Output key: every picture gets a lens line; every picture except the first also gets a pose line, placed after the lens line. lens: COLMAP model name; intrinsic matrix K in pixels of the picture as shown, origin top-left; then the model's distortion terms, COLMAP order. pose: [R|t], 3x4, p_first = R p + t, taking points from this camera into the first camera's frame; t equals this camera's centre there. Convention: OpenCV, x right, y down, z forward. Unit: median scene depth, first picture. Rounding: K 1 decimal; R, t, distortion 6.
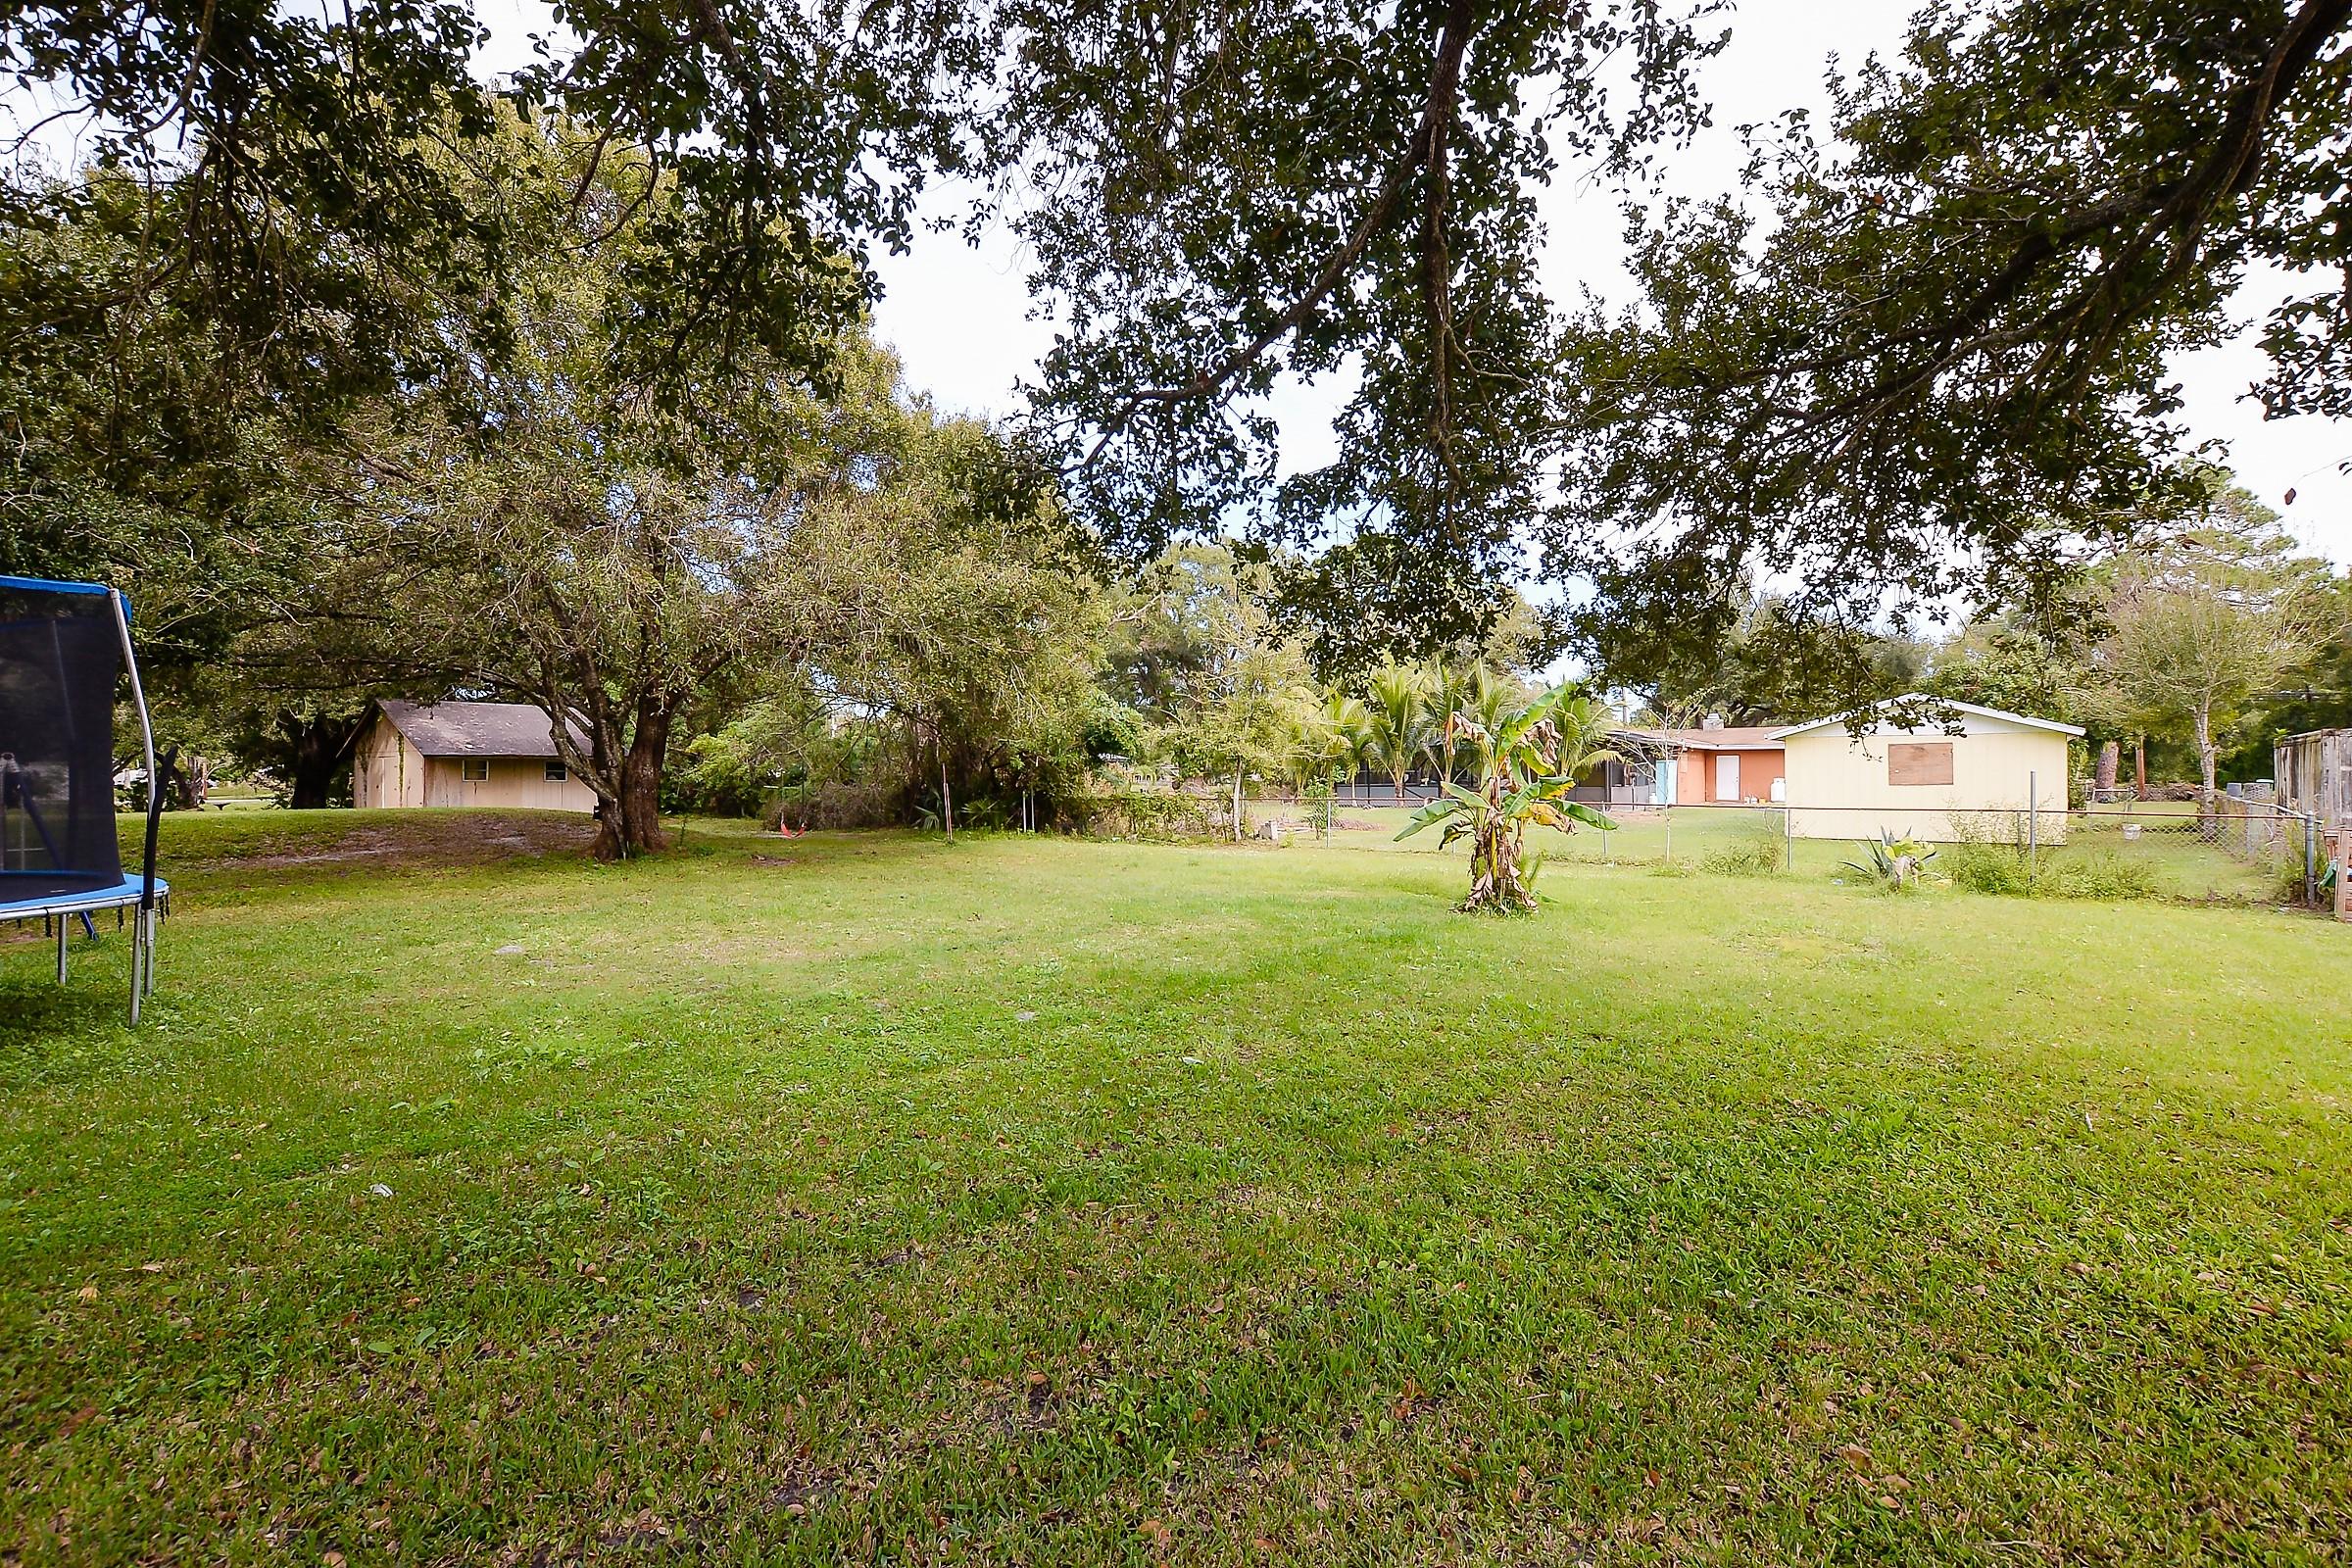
lens RADIAL K [[1040.3, 0, 1171.7], [0, 1040.3, 781.4], [0, 0, 1]] dist [-0.022200, 0.002716]
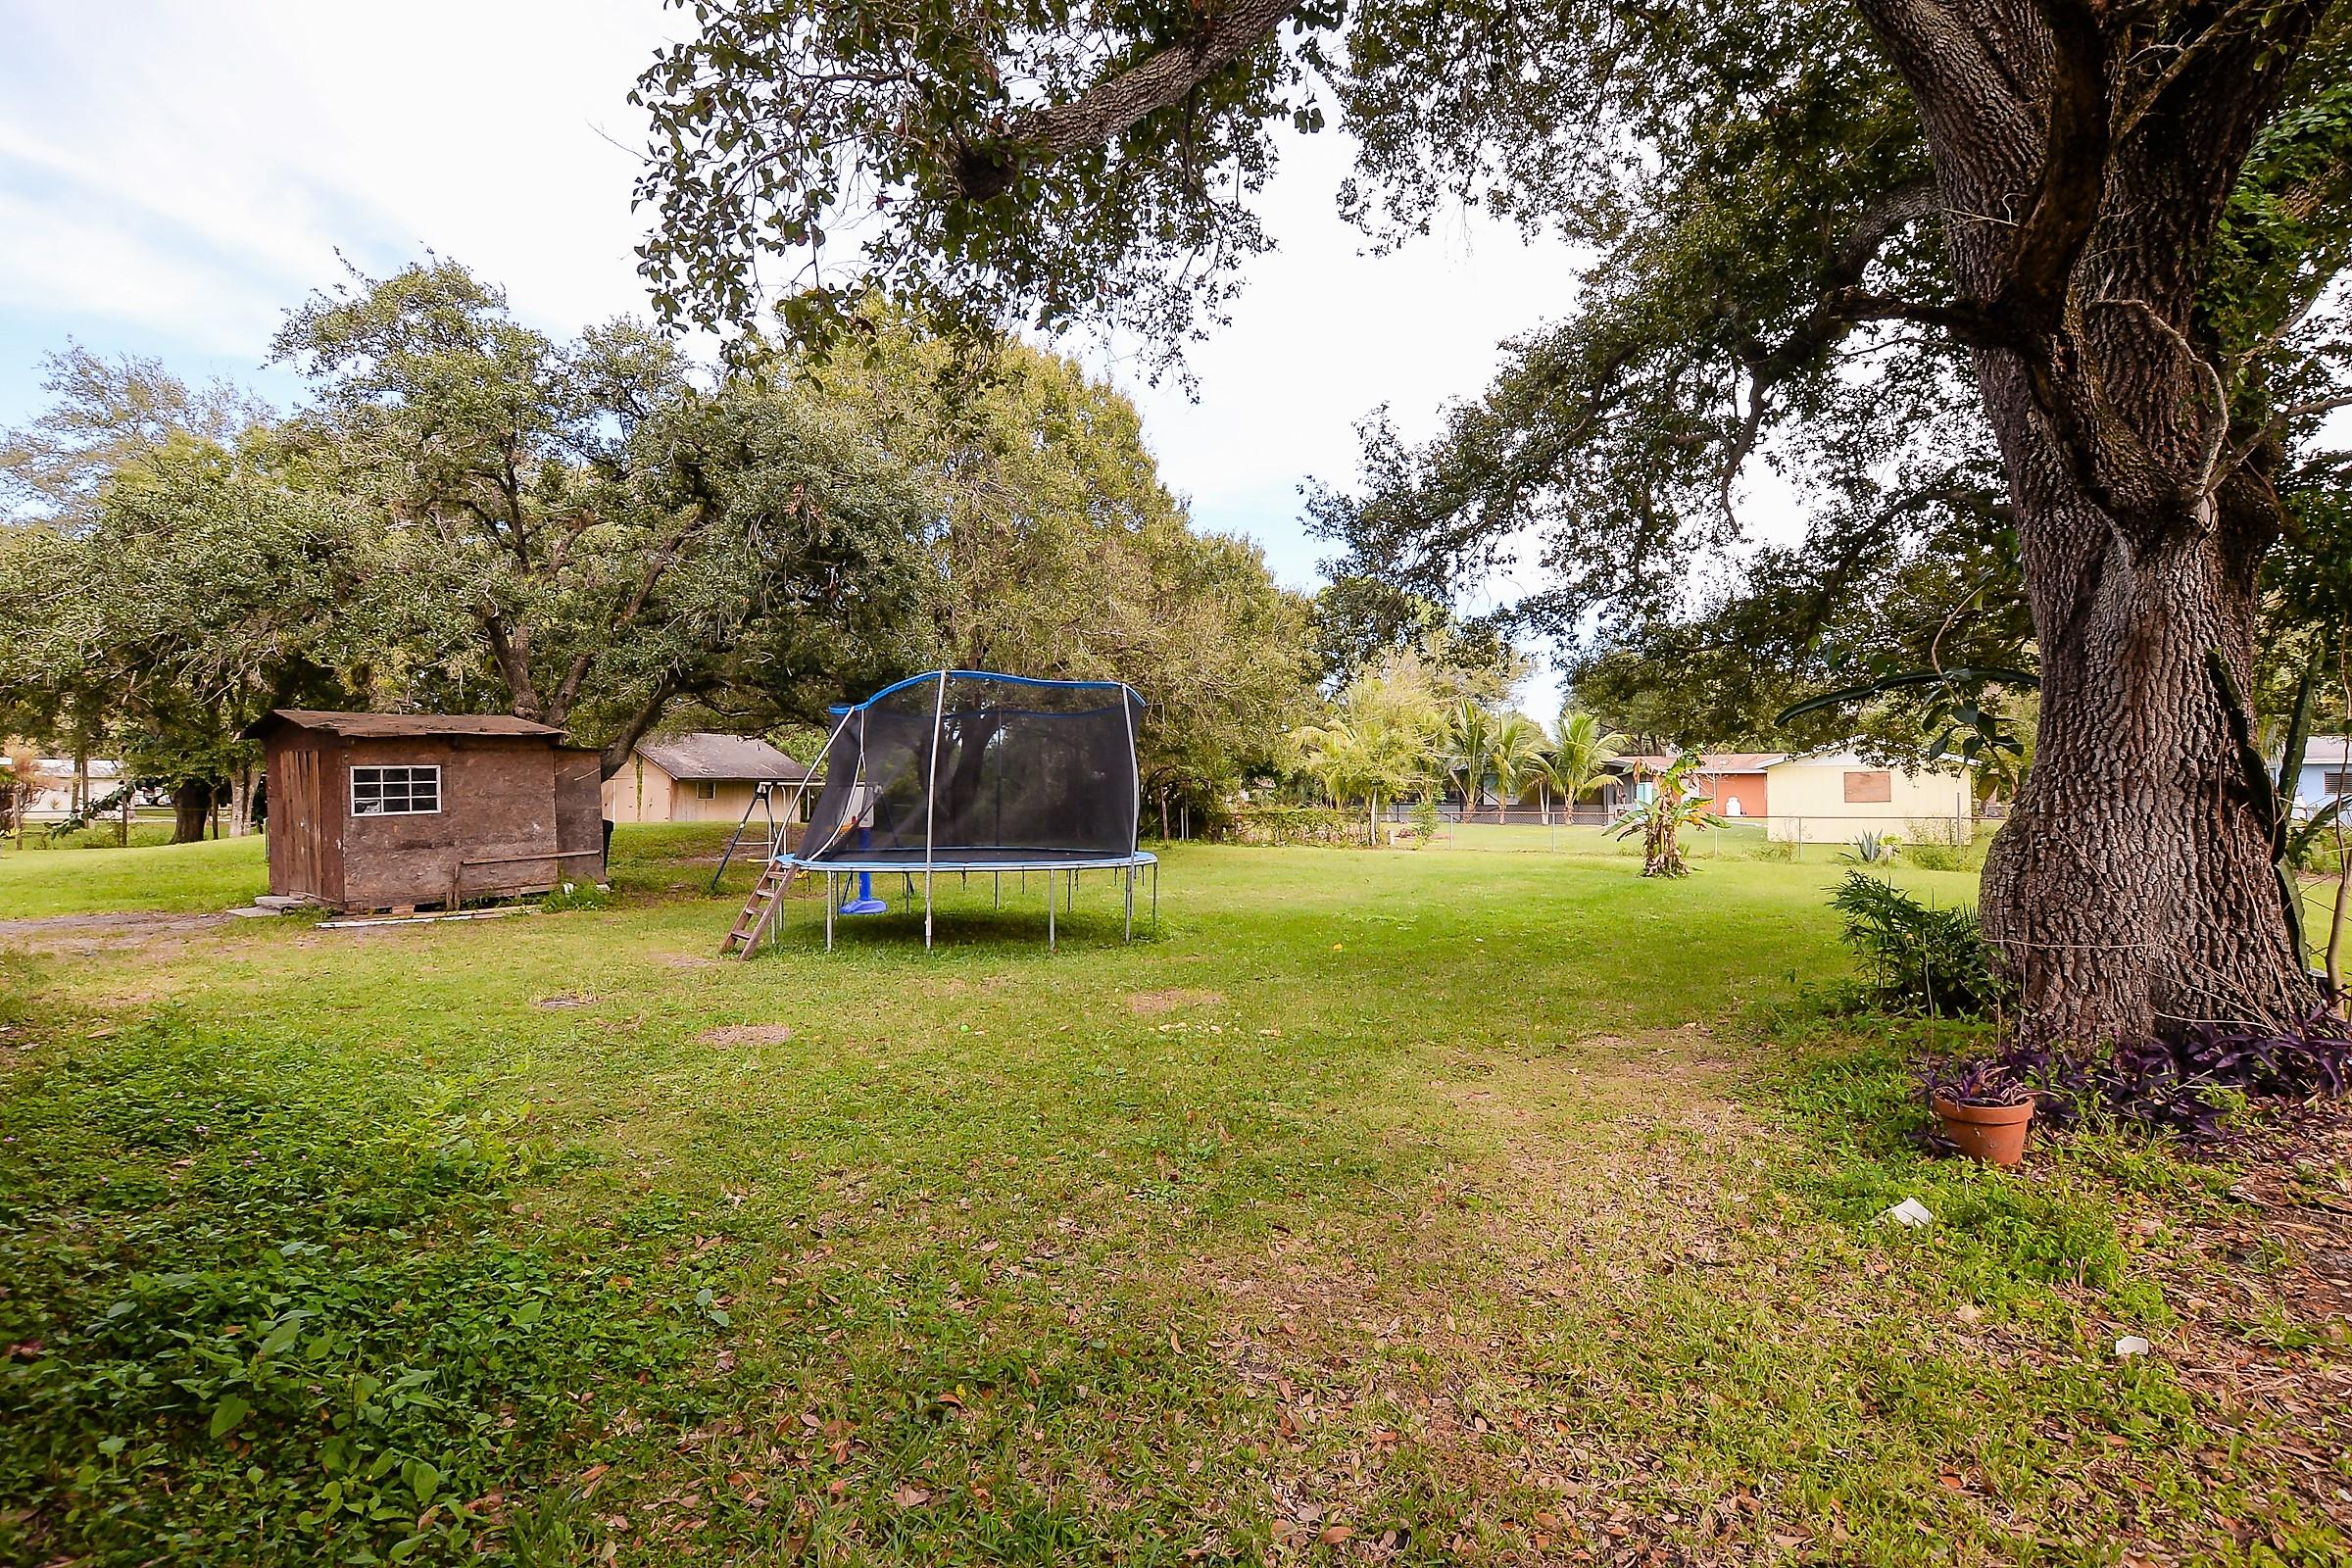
lens RADIAL K [[1040.3, 0, 1180.2], [0, 1040.3, 787.5], [0, 0, 1]] dist [-0.022200, 0.002716]
pose [[0.996329, 0.000445, 0.085604, -0.266220], [0.000648, 0.999919, -0.012745, 0.000530], [-0.085602, 0.012753, 0.996248, -0.260180]]
